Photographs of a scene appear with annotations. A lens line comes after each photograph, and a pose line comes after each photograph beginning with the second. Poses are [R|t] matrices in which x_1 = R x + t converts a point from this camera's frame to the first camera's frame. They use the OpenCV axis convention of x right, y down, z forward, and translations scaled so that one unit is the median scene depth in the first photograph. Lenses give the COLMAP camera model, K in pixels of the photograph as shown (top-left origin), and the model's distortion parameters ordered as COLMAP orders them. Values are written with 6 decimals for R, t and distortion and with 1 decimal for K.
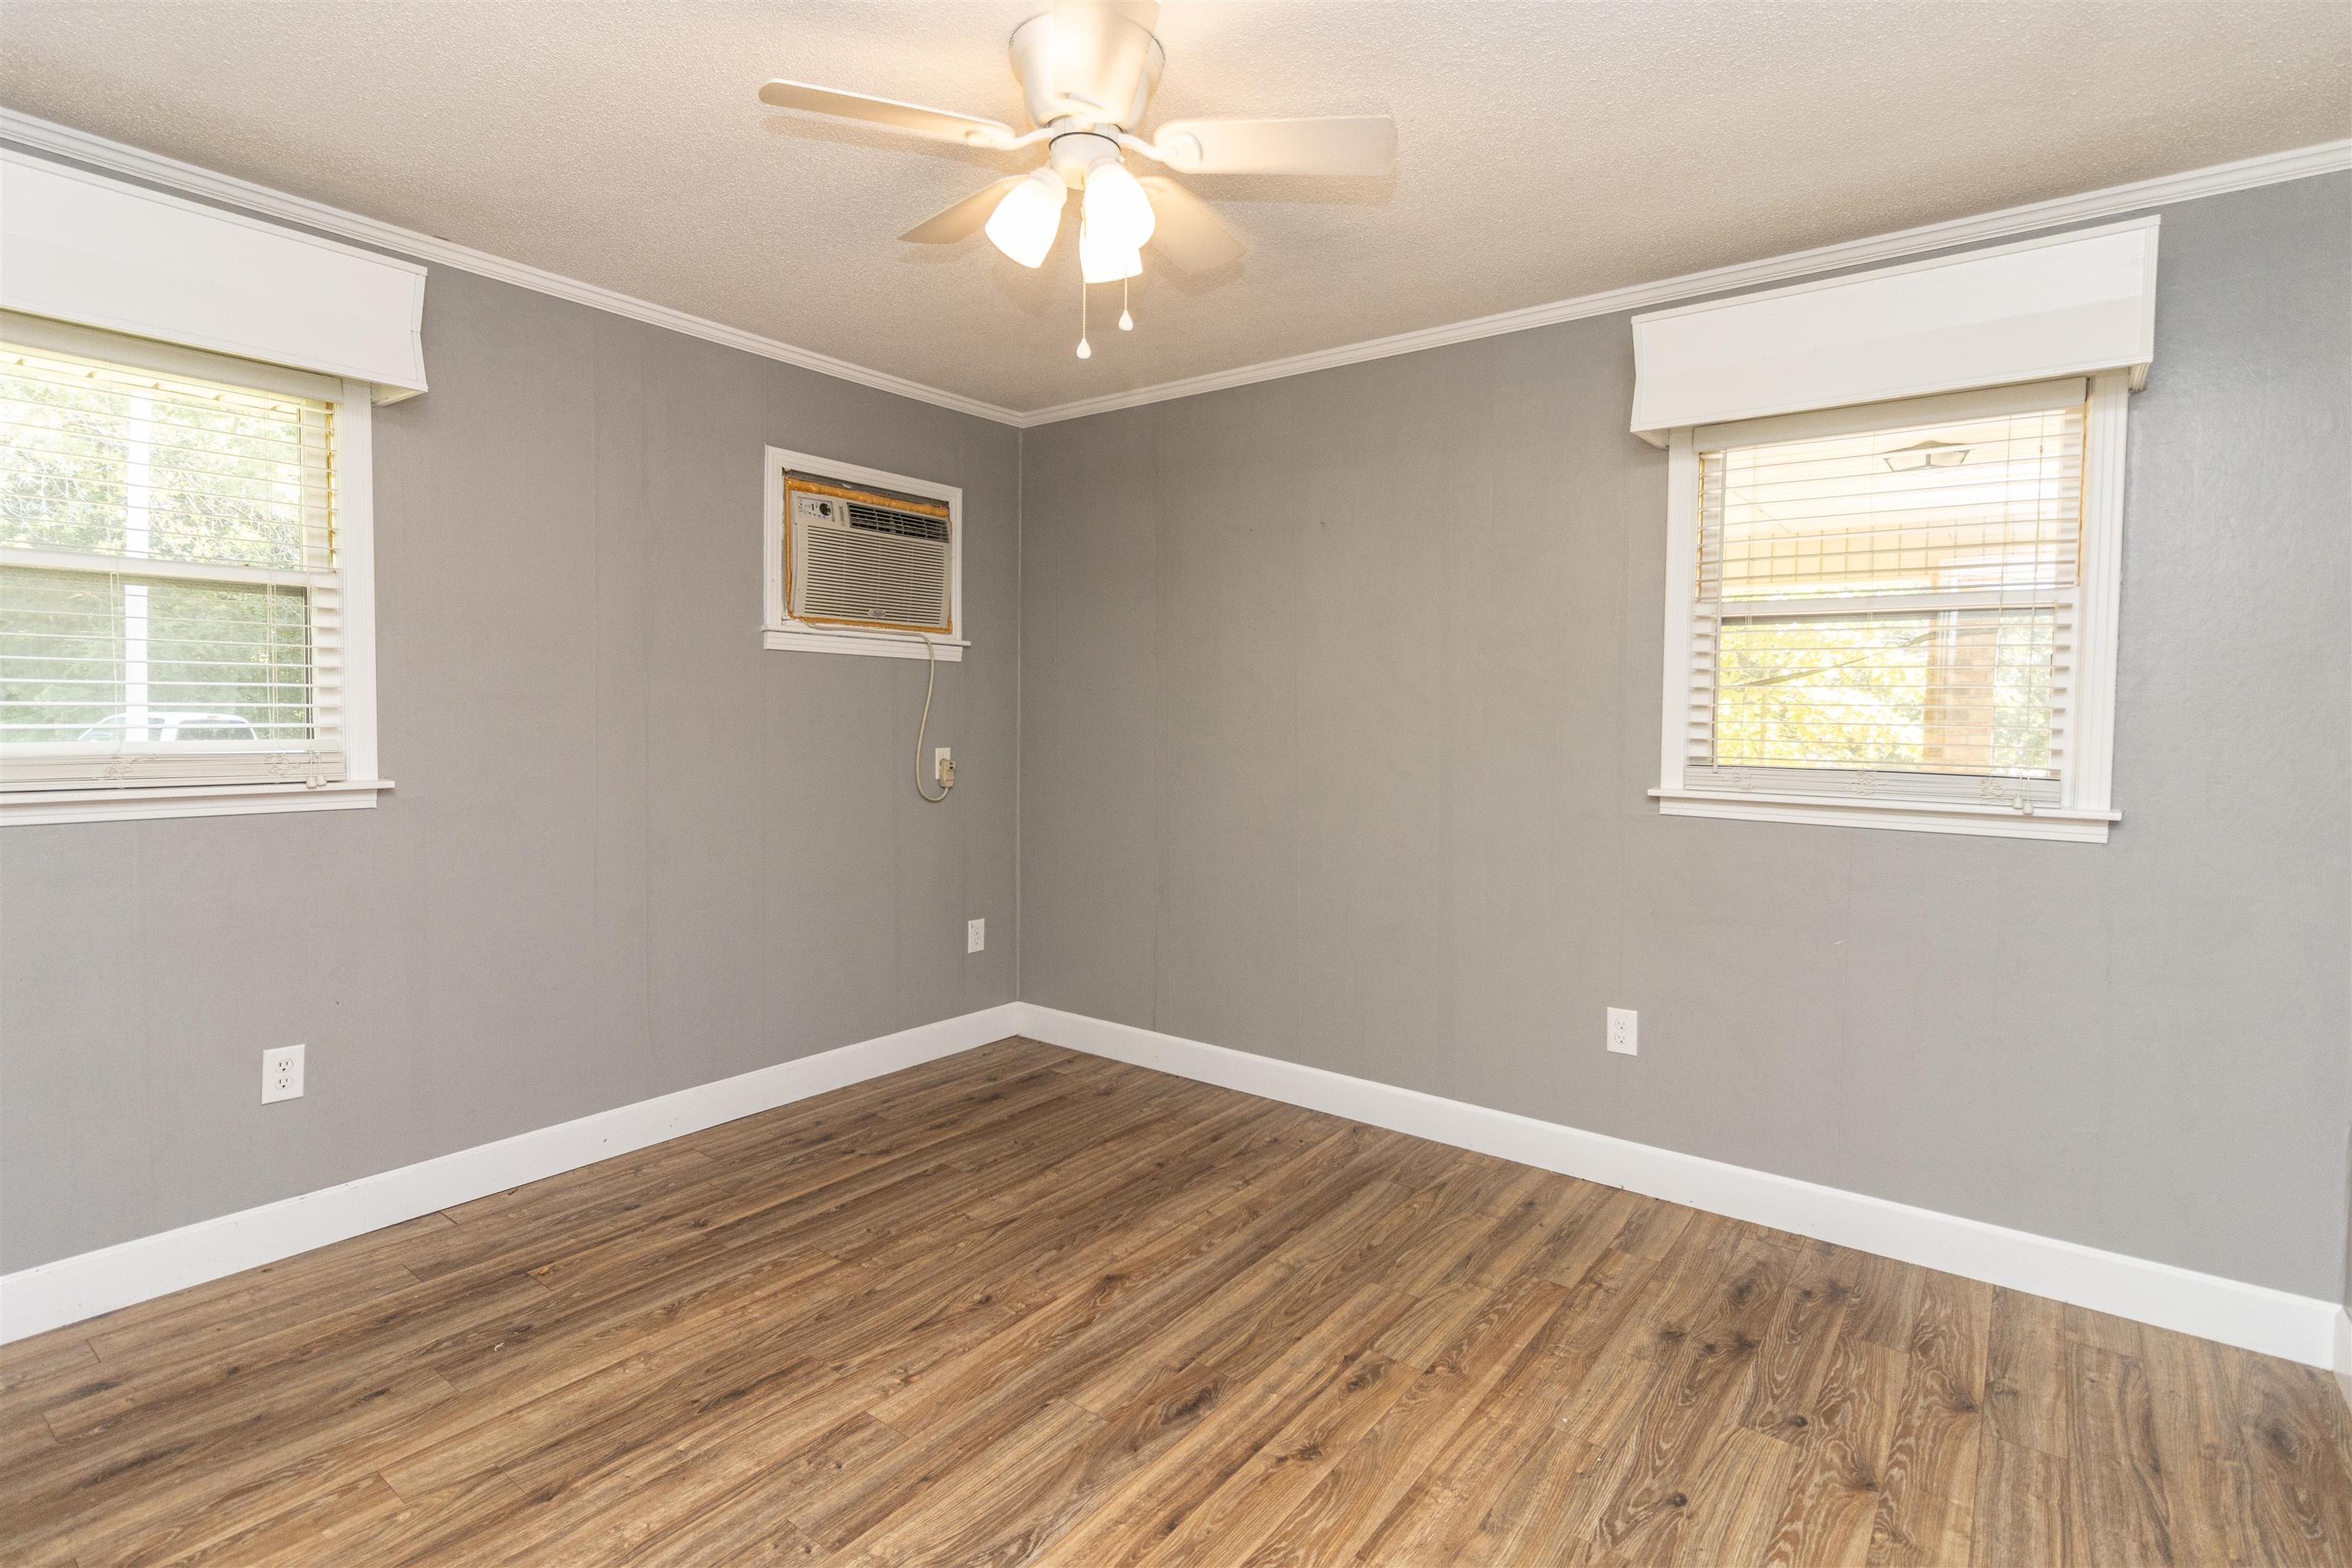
lens RADIAL K [[1091.5, 0, 1191.3], [0, 1091.5, 774.5], [0, 0, 1]] dist [-0.000094, 0.000393]
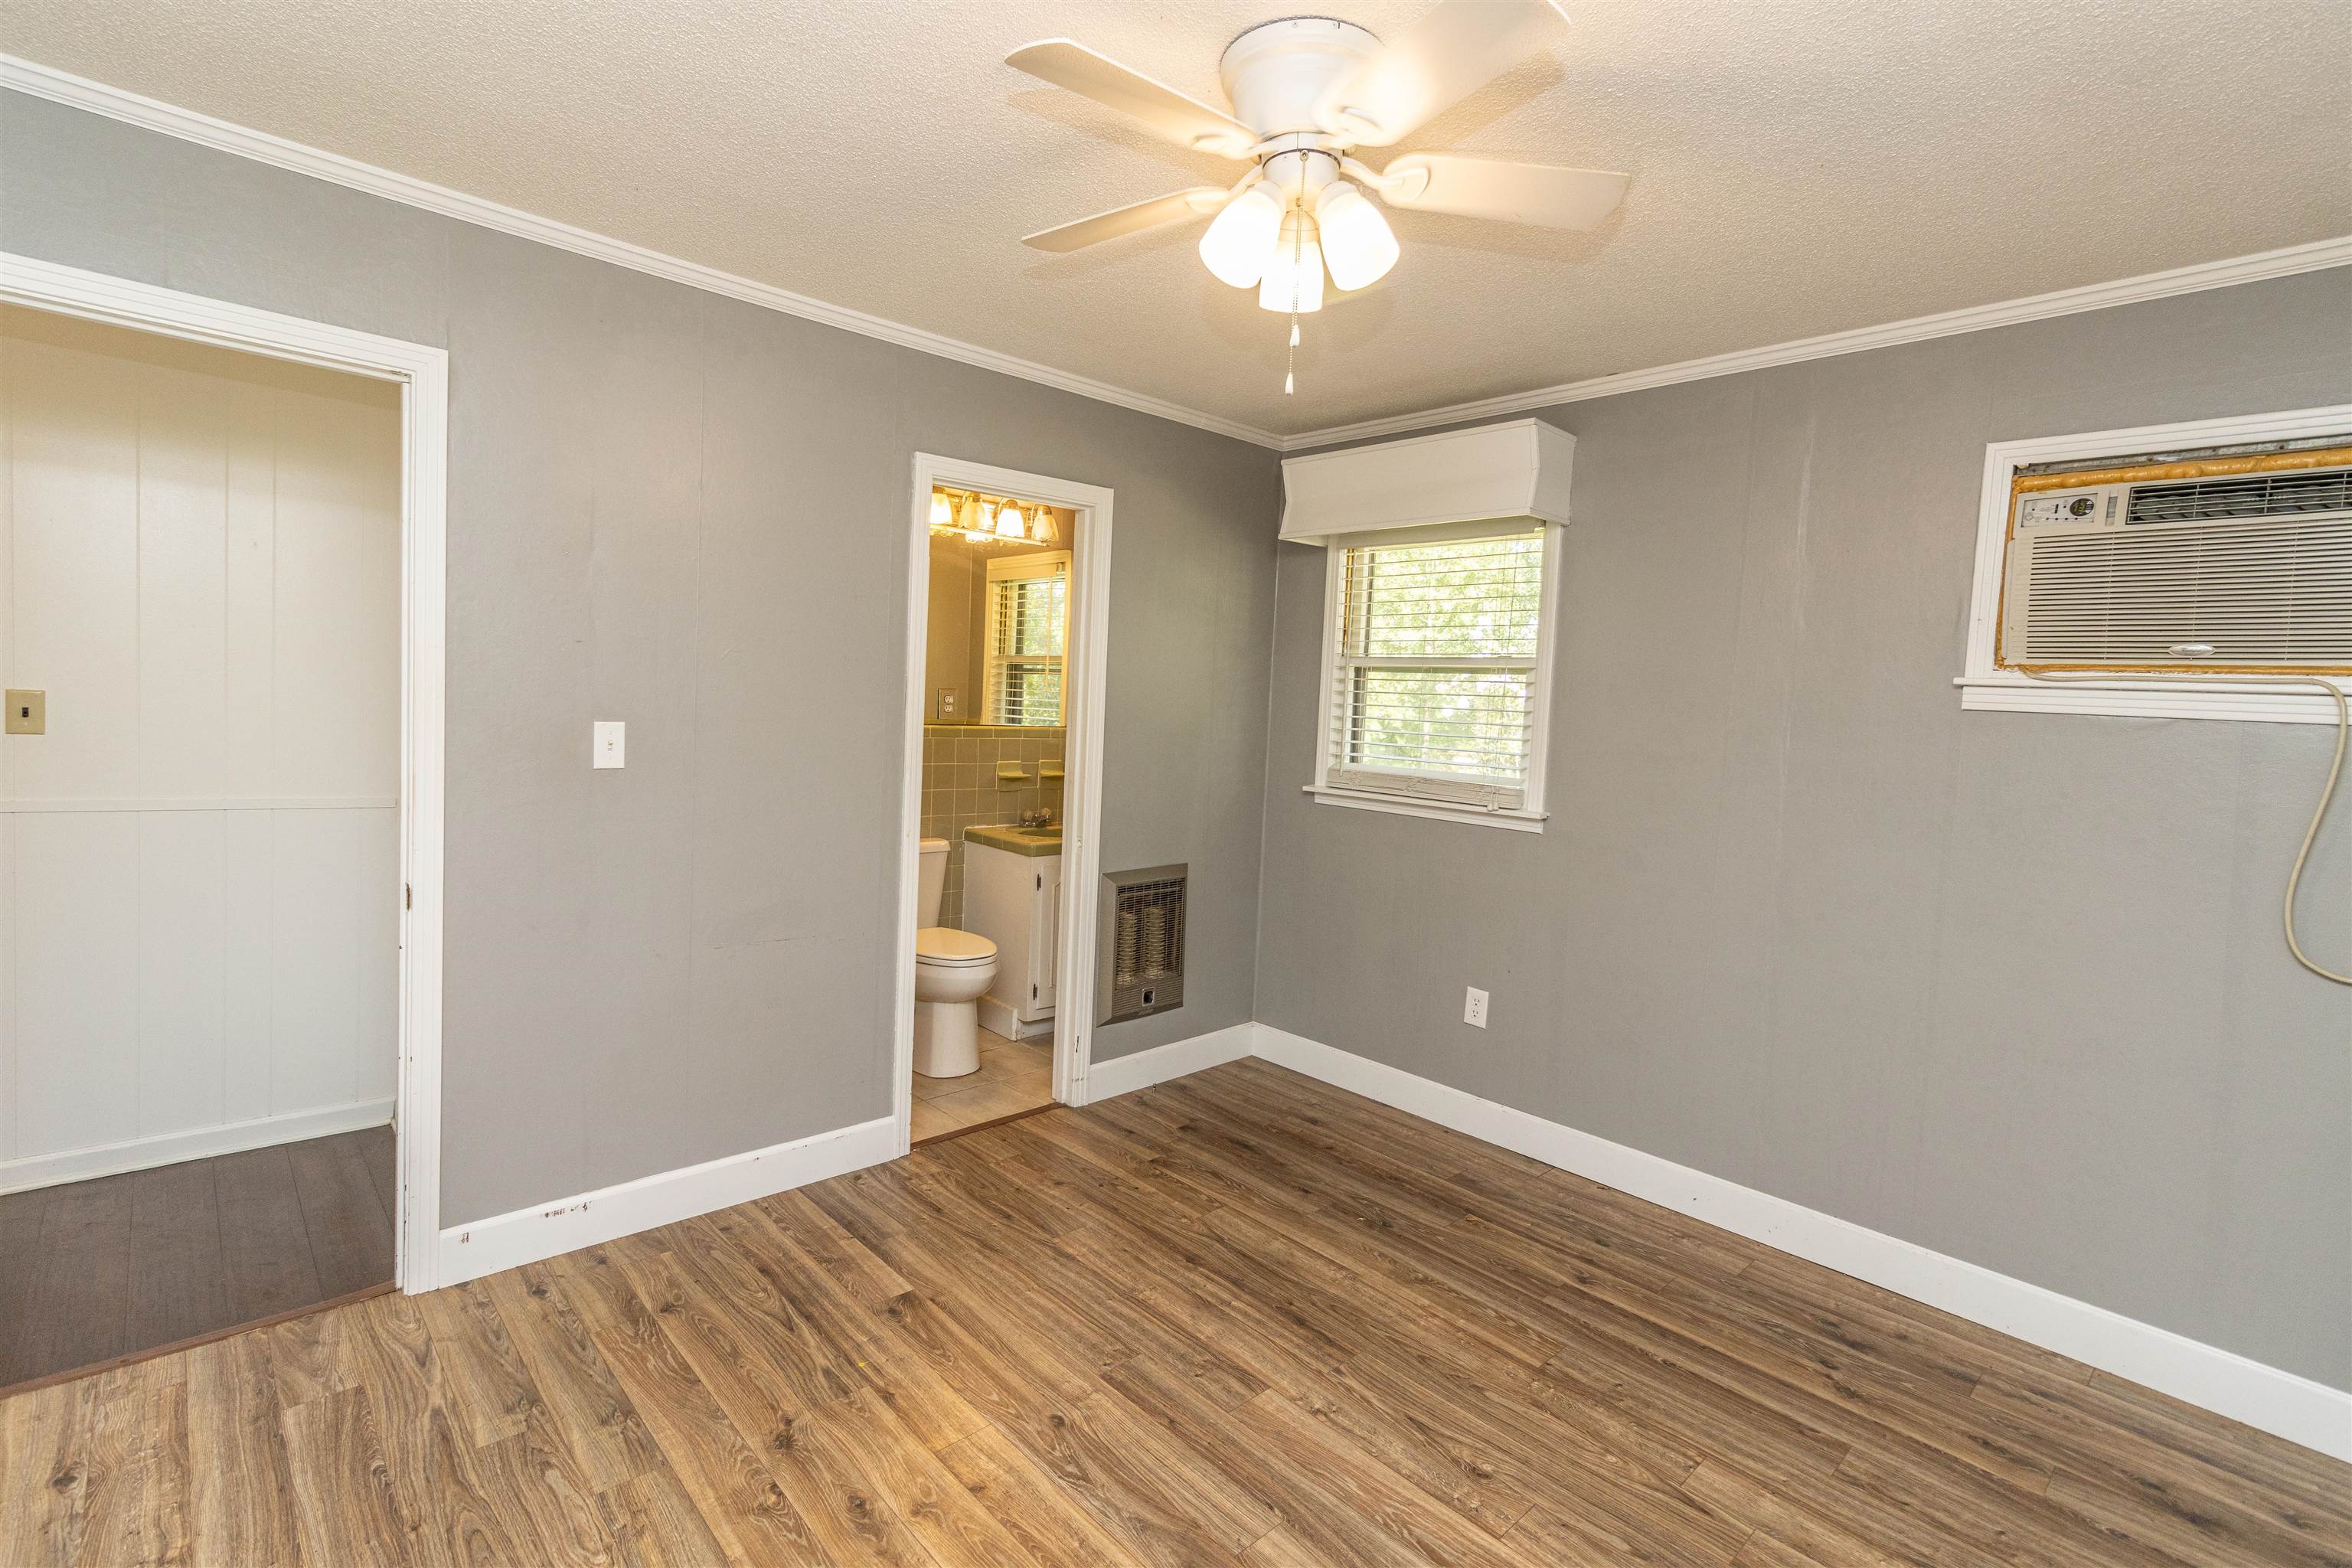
lens RADIAL K [[1091.5, 0, 1197.1], [0, 1091.5, 782.9], [0, 0, 1]] dist [-0.000094, 0.000393]
pose [[-0.151513, 0.056071, -0.986864, 0.634833], [-0.110983, 0.991112, 0.073351, -0.084366], [0.982205, 0.120639, -0.143943, 0.823316]]
